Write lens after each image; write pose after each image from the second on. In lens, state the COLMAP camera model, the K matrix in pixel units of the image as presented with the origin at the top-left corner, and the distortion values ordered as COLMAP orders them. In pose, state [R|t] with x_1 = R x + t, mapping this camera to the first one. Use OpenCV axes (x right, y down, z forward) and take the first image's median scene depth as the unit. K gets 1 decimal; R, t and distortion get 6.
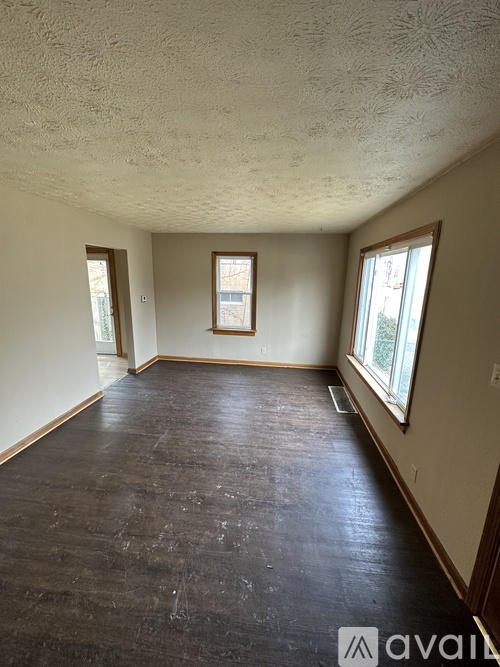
lens RADIAL K [[266.5, 0, 250.8], [0, 266.5, 333.0], [0, 0, 1]] dist [0.000008, 0.000012]
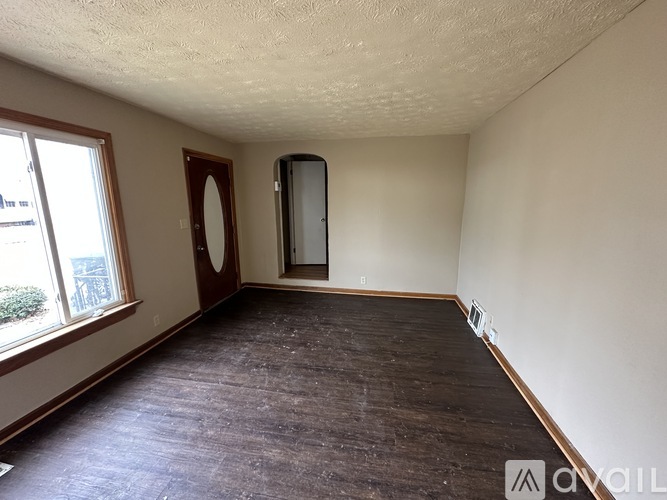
lens RADIAL K [[266.5, 0, 334.0], [0, 266.5, 250.2], [0, 0, 1]] dist [0.000008, 0.000012]
pose [[-0.998278, -0.027616, 0.051746, -0.336631], [-0.004955, 0.918781, 0.394737, -0.328173], [-0.058444, 0.393801, -0.917336, 1.818593]]
